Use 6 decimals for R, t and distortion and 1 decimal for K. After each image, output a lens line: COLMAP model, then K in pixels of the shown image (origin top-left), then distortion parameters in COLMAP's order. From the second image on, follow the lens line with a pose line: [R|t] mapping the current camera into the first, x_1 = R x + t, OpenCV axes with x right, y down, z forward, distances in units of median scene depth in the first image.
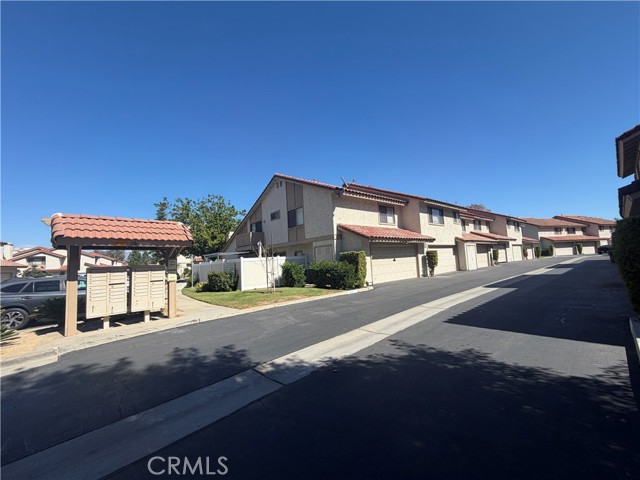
lens RADIAL K [[258.0, 0, 320.3], [0, 258.0, 238.8], [0, 0, 1]] dist [0.002621, 0.000651]
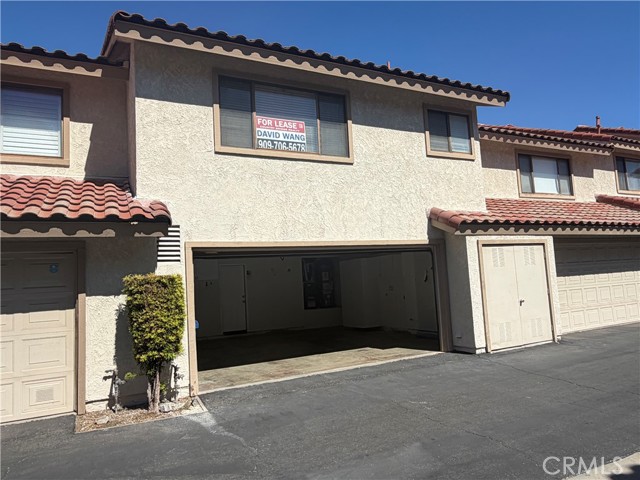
lens RADIAL K [[441.8, 0, 319.8], [0, 441.8, 239.8], [0, 0, 1]] dist [0.000951, -0.000588]
pose [[0.970279, -0.022484, -0.240944, 0.528993], [0.025007, 0.999660, 0.007417, 0.014315], [0.240695, -0.013222, 0.970511, 0.580234]]
